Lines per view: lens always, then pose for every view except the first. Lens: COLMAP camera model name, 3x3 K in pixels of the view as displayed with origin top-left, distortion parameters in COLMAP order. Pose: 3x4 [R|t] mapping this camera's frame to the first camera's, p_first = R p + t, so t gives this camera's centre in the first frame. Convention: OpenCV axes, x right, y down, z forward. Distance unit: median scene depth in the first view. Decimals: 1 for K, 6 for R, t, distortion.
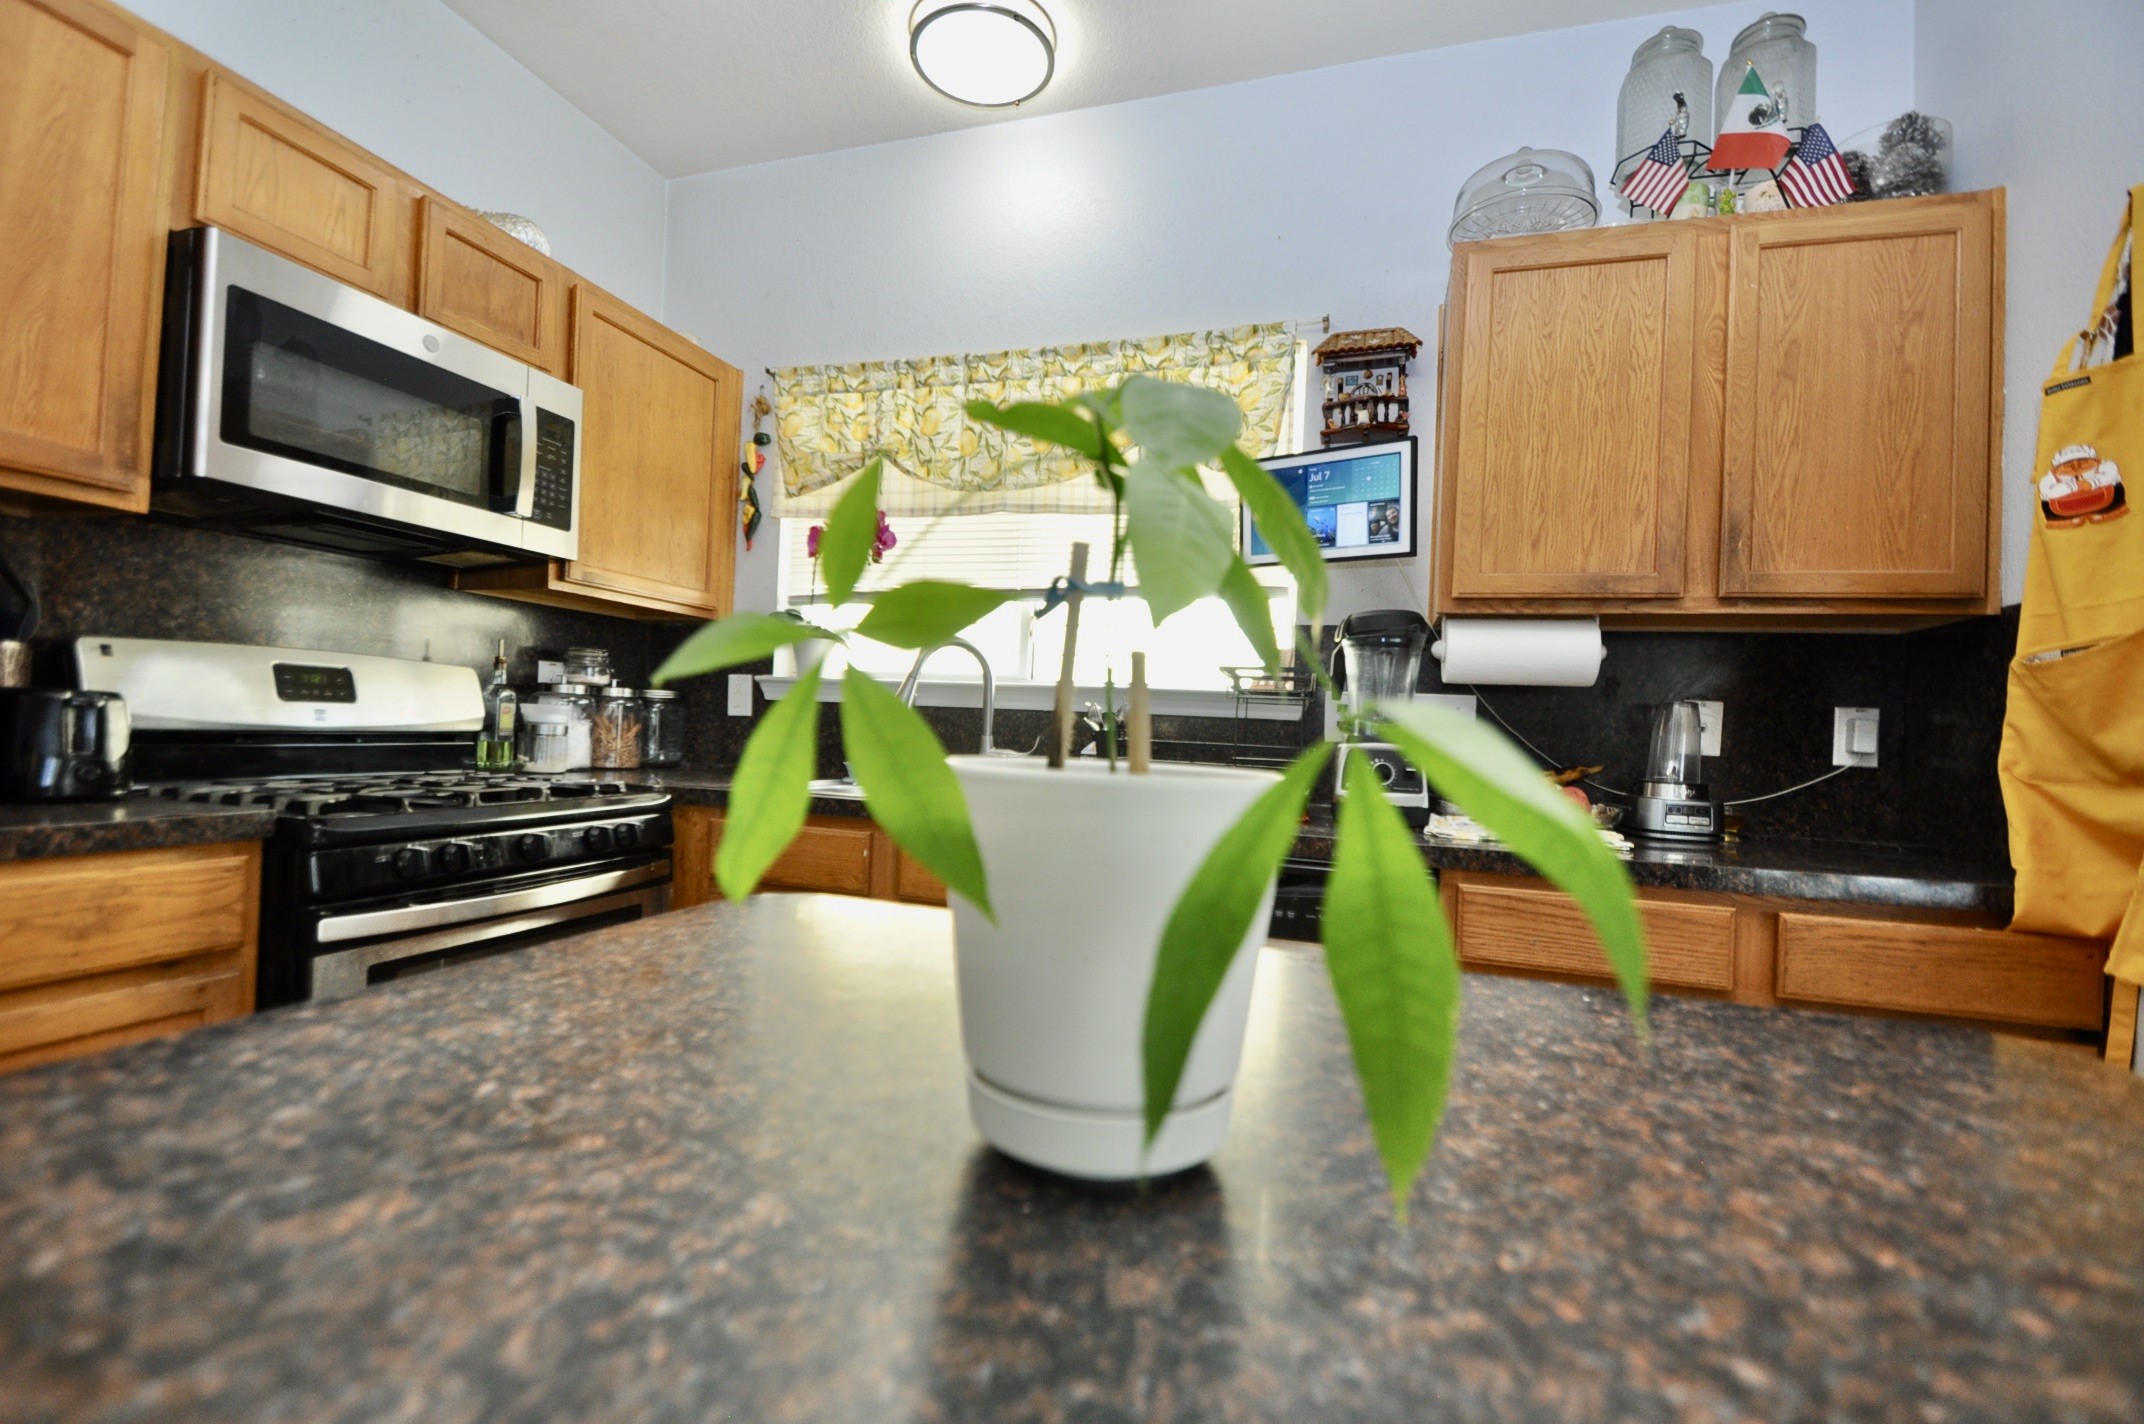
lens RADIAL K [[935.5, 0, 1054.8], [0, 935.5, 716.5], [0, 0, 1]] dist [0.005651, -0.011338]
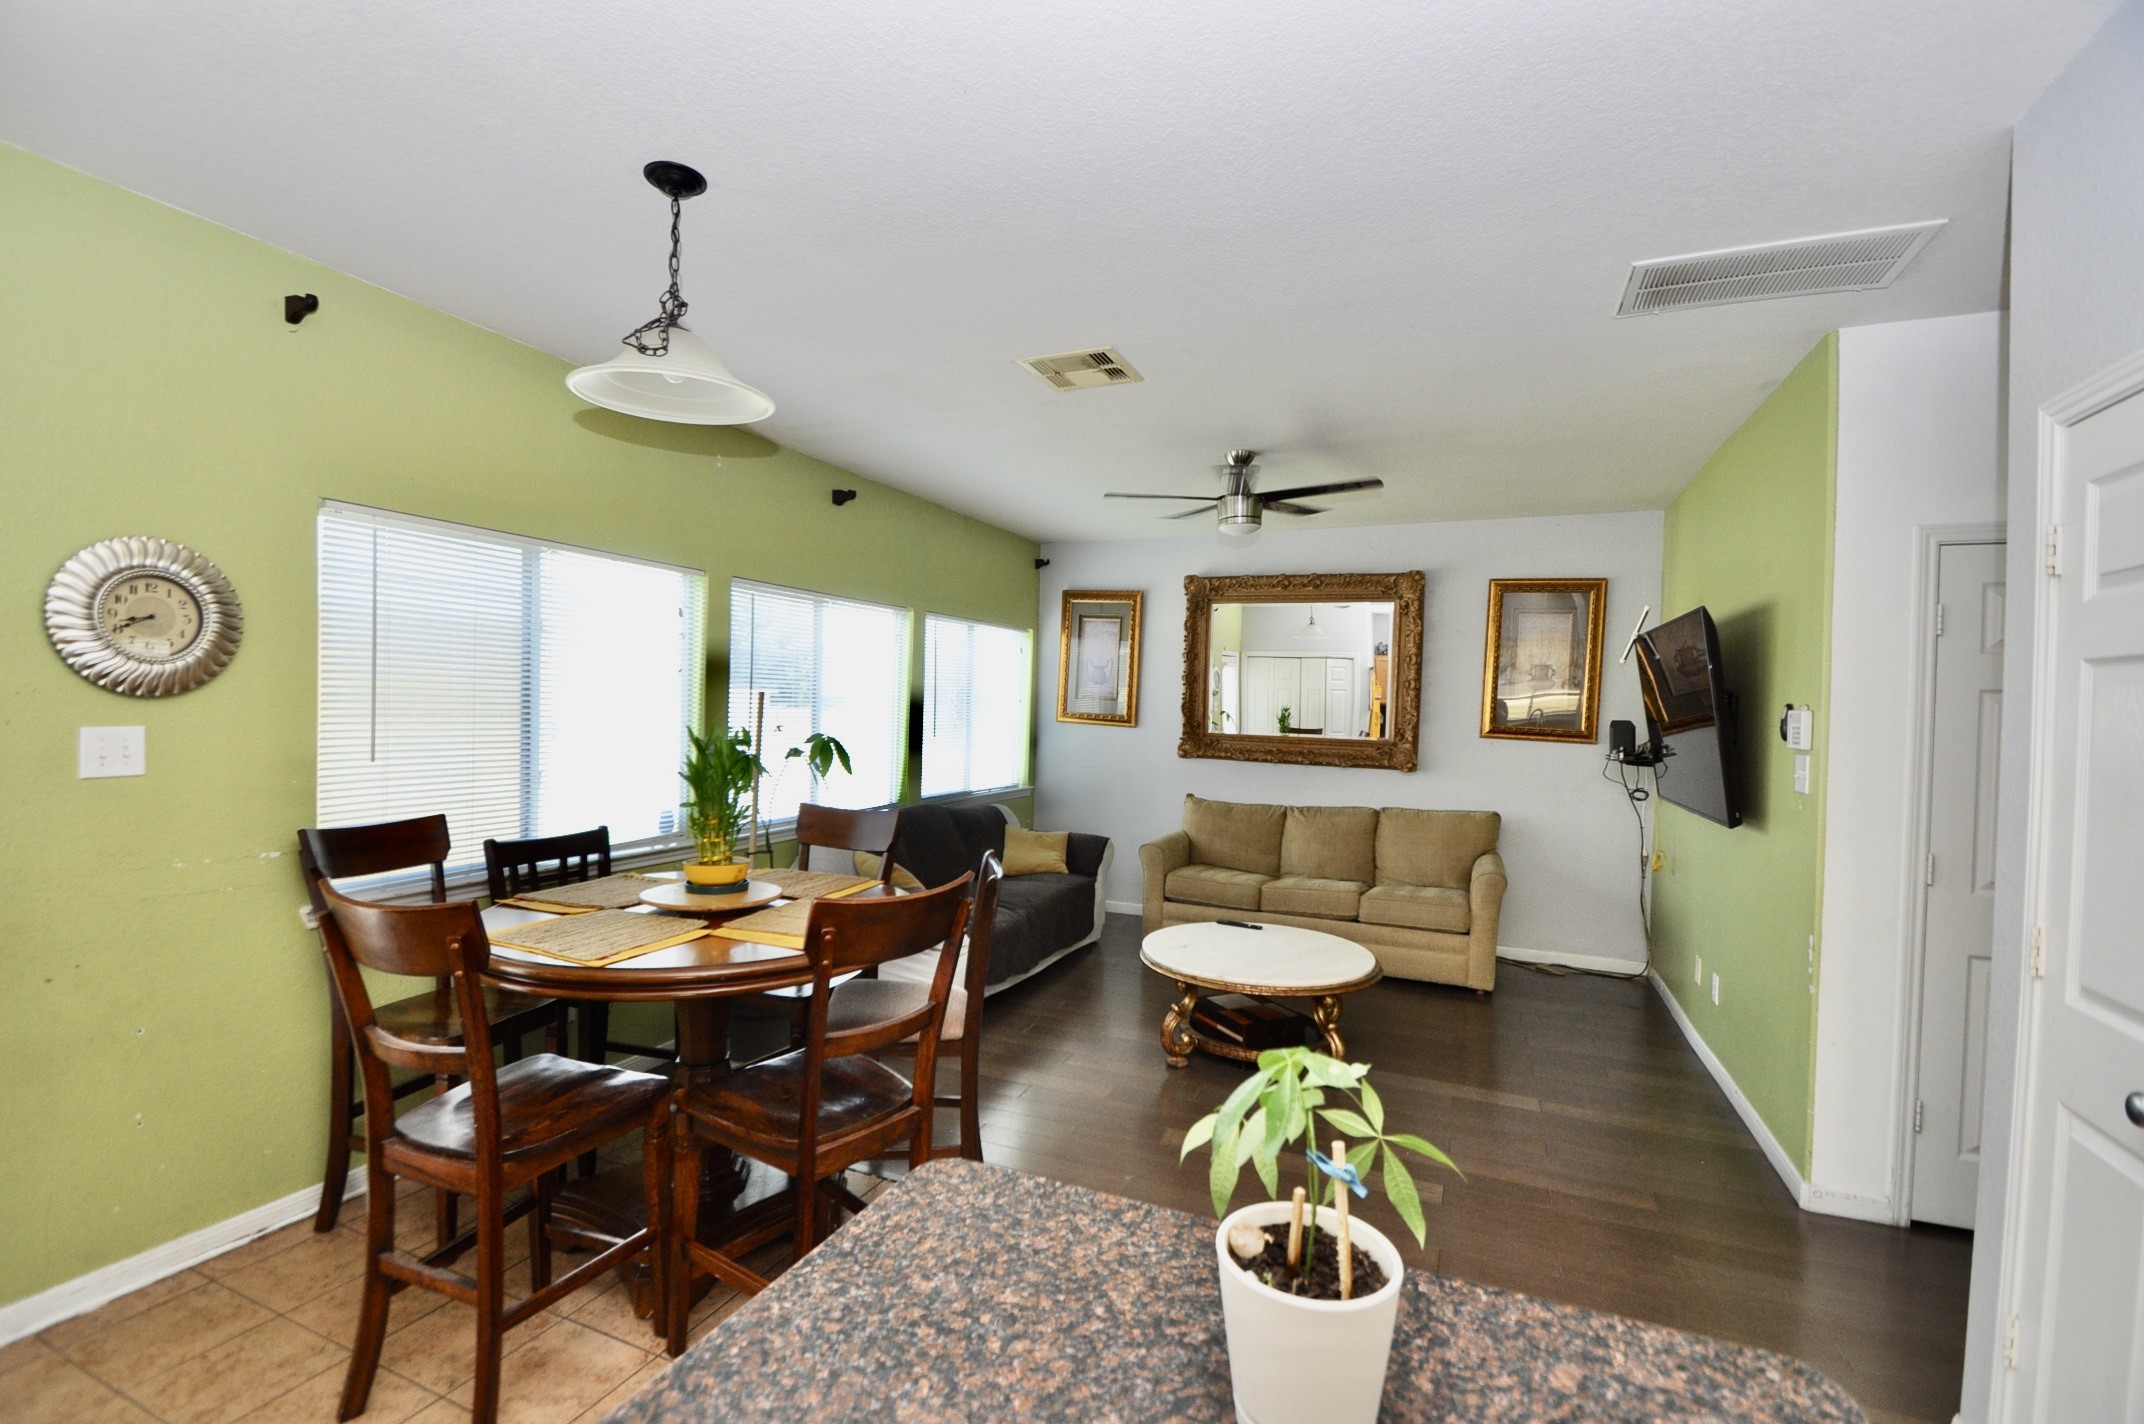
lens RADIAL K [[935.5, 0, 1049.1], [0, 935.5, 705.1], [0, 0, 1]] dist [0.005651, -0.011338]
pose [[-0.992624, -0.066464, 0.101389, 0.092877], [-0.067776, 0.997655, -0.009546, -0.199882], [-0.100517, -0.016347, -0.994801, 0.589596]]
